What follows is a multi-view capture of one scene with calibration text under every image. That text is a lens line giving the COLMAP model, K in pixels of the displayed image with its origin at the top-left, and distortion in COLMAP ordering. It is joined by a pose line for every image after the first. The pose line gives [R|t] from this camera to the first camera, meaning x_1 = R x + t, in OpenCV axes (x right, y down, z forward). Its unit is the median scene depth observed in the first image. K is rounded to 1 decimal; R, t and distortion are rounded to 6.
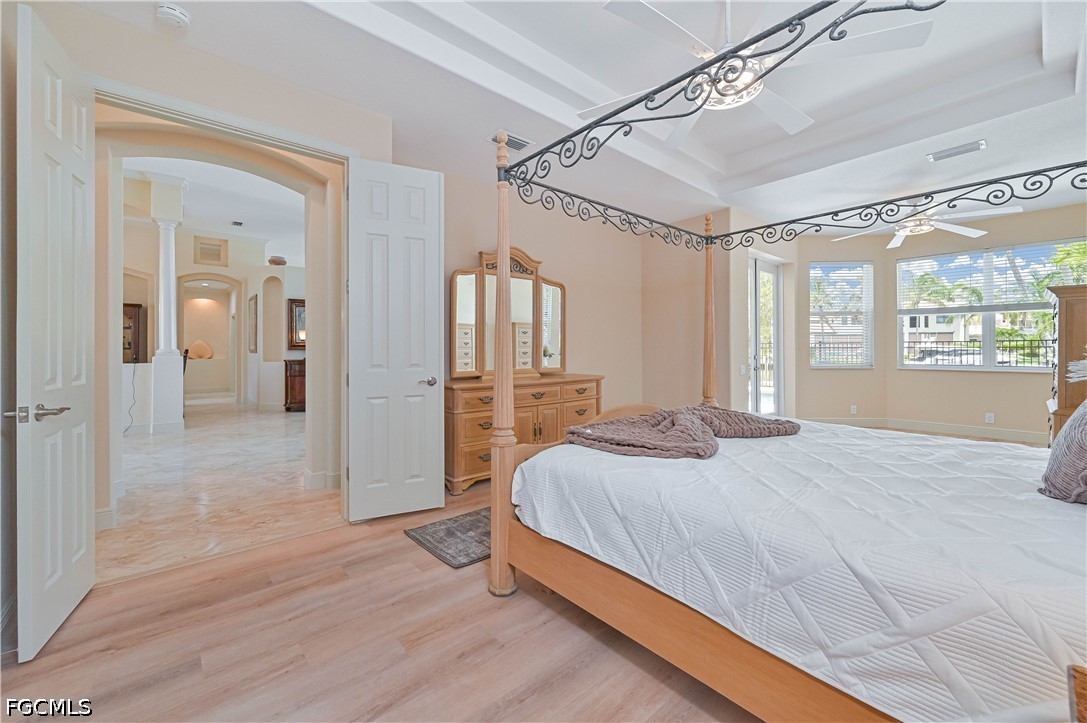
lens RADIAL K [[447.0, 0, 544.5], [0, 447.0, 351.4], [0, 0, 1]] dist [0.012501, -0.000268]
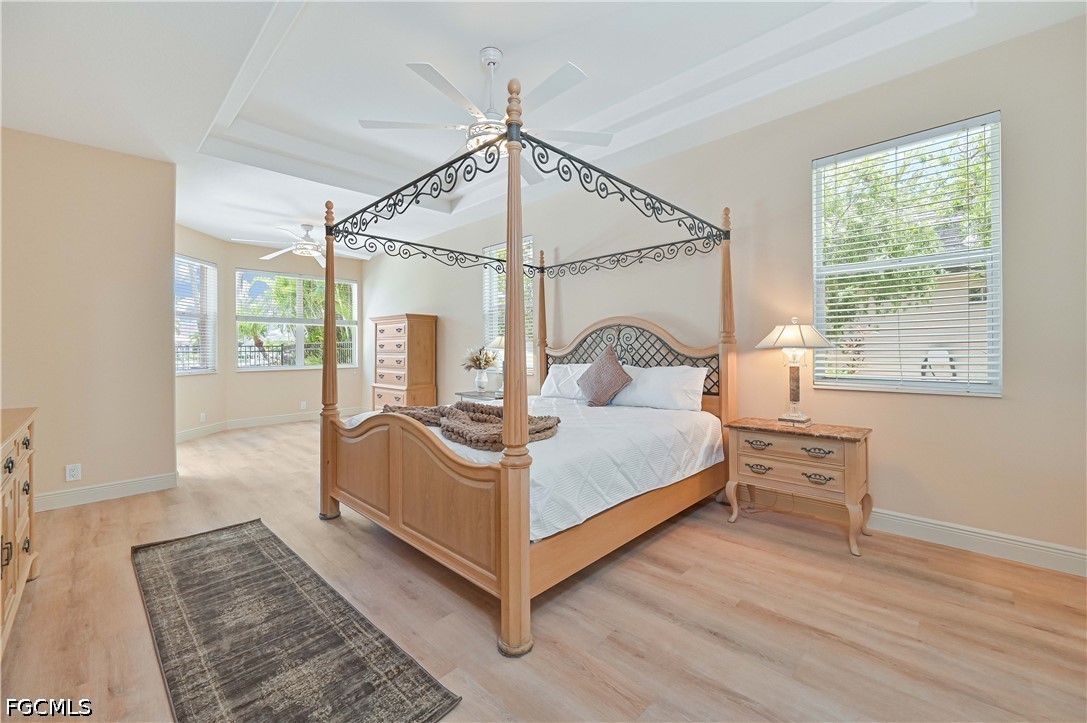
lens RADIAL K [[447.0, 0, 544.5], [0, 447.0, 353.1], [0, 0, 1]] dist [0.012501, -0.000268]
pose [[-0.111560, -0.006109, 0.993739, -1.105360], [0.012495, 0.999893, 0.007549, -0.001227], [-0.993679, 0.013258, -0.111472, 1.266472]]
